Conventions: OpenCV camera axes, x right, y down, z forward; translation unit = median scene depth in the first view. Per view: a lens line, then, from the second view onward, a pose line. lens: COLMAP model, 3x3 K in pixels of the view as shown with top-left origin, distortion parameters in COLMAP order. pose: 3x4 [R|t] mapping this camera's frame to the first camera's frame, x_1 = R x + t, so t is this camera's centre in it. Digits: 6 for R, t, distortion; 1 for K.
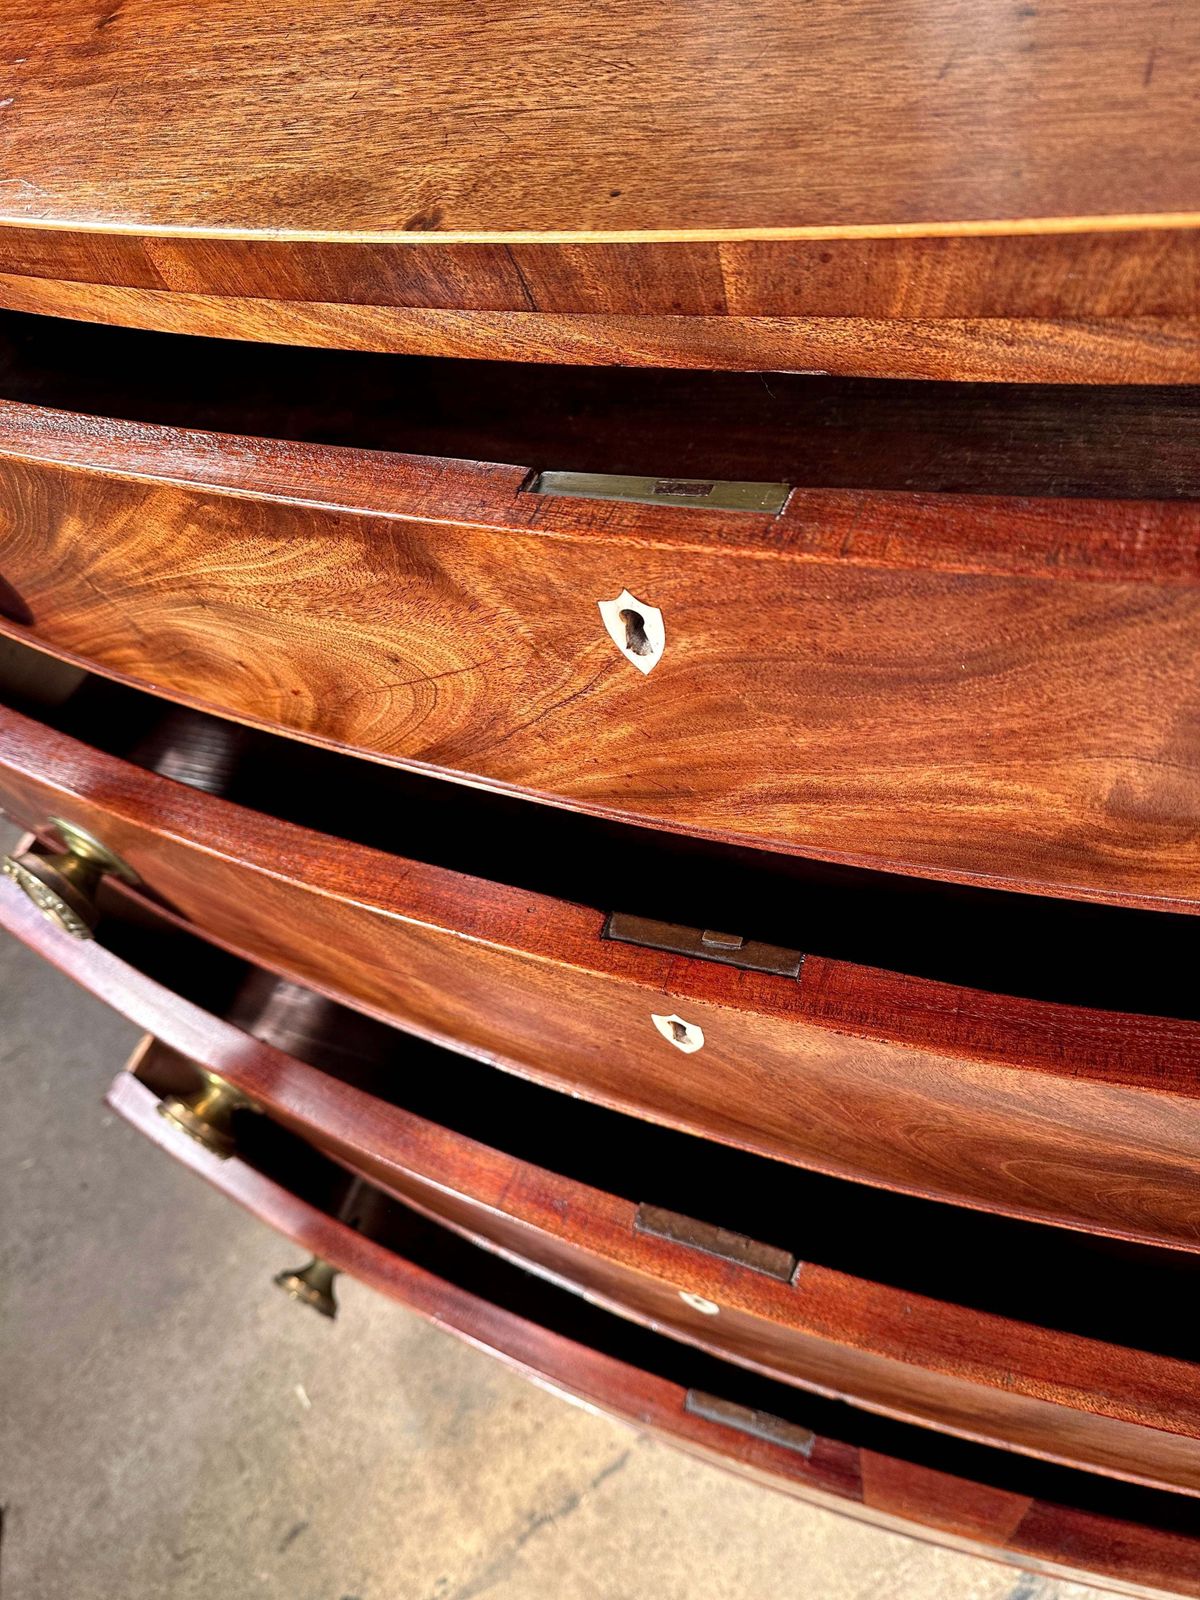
lens RADIAL K [[1114.7, 0, 595.9], [0, 1114.7, 768.6], [0, 0, 1]] dist [0.037196, -0.042725]
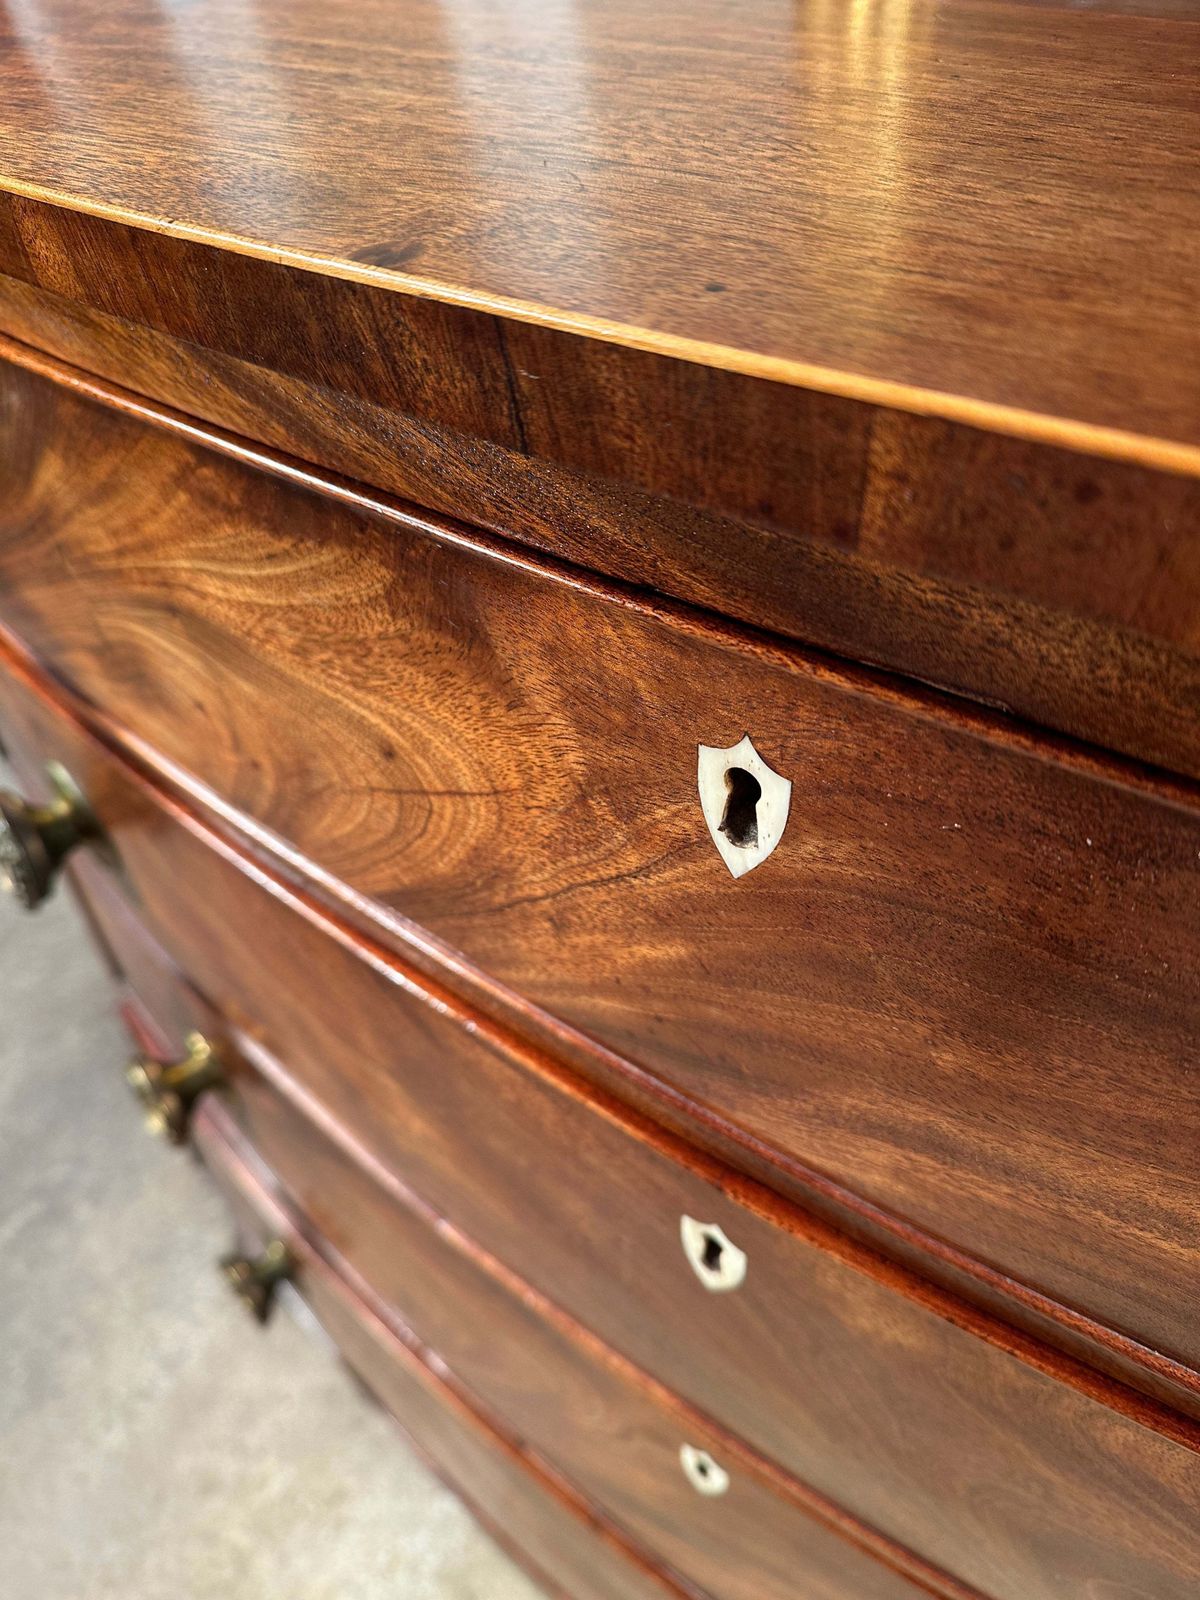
lens RADIAL K [[1114.7, 0, 603.2], [0, 1114.7, 800.1], [0, 0, 1]] dist [0.037196, -0.042725]
pose [[0.953656, 0.297019, -0.048171, 0.062593], [-0.300899, 0.941795, -0.149942, -0.176570], [0.000831, 0.157487, 0.987521, 0.487160]]
